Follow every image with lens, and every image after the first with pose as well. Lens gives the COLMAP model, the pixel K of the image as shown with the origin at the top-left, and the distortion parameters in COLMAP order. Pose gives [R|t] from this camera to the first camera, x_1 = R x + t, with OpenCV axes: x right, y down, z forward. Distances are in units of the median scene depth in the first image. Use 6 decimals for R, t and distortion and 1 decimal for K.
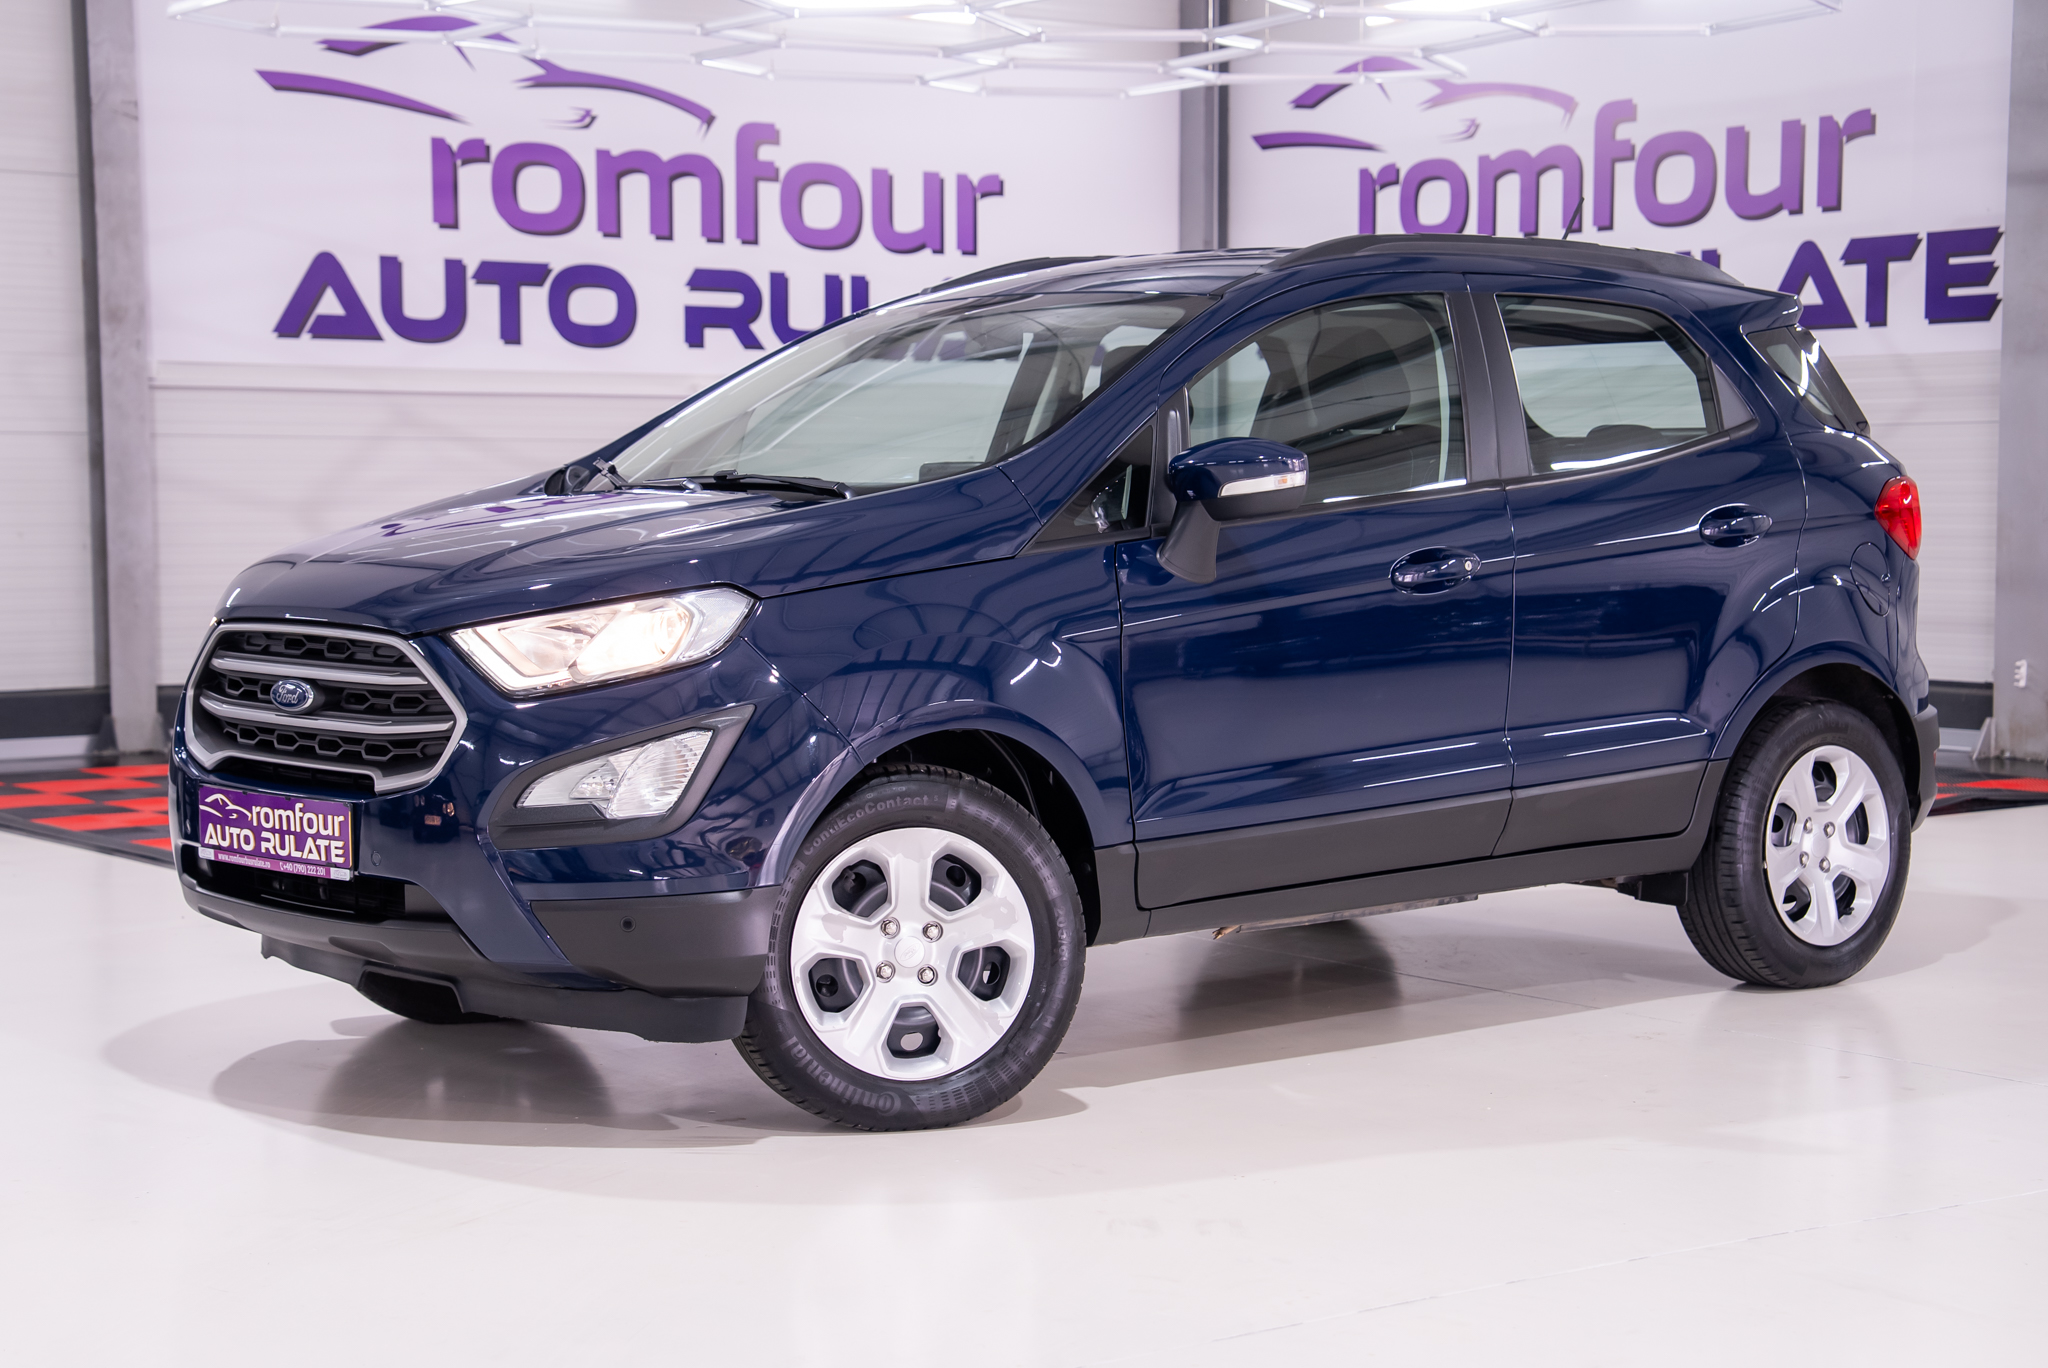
lens RADIAL K [[3431.0, 0, 1024.0], [0, 3431.0, 684.0], [0, 0, 1]] dist [0.240721, 0.125838]
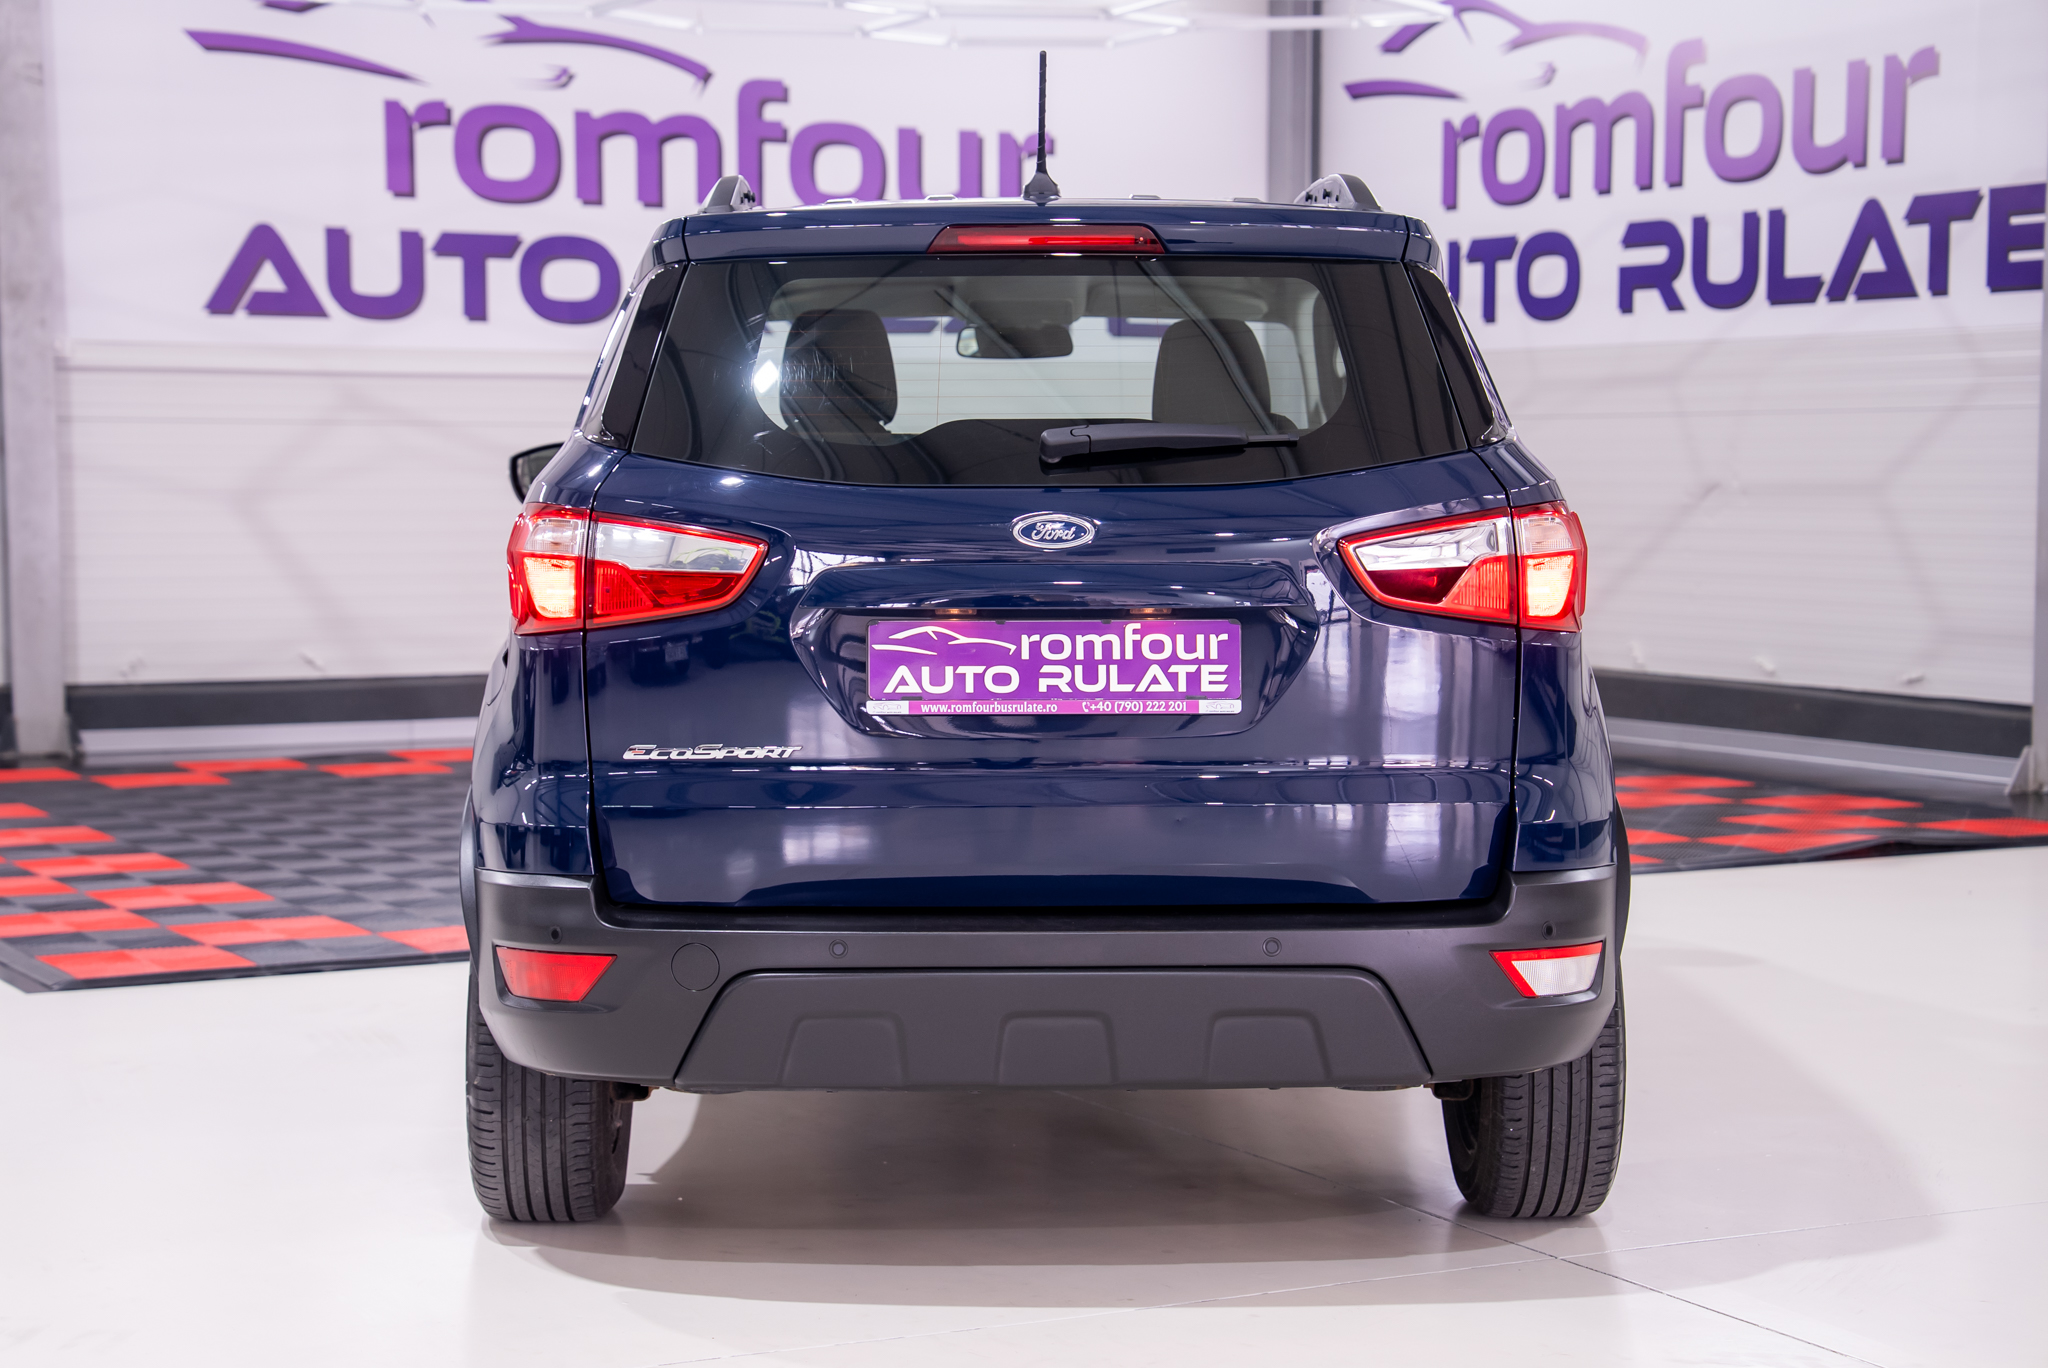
lens RADIAL K [[3715.7, 0, 1021.9], [0, 3715.7, 693.8], [0, 0, 1]] dist [0.299095, 0.051796]
pose [[0.987790, 0.011912, -0.155333, 0.159243], [-0.011091, 0.999920, 0.006150, -0.005885], [0.155394, -0.004352, 0.987843, 0.024575]]
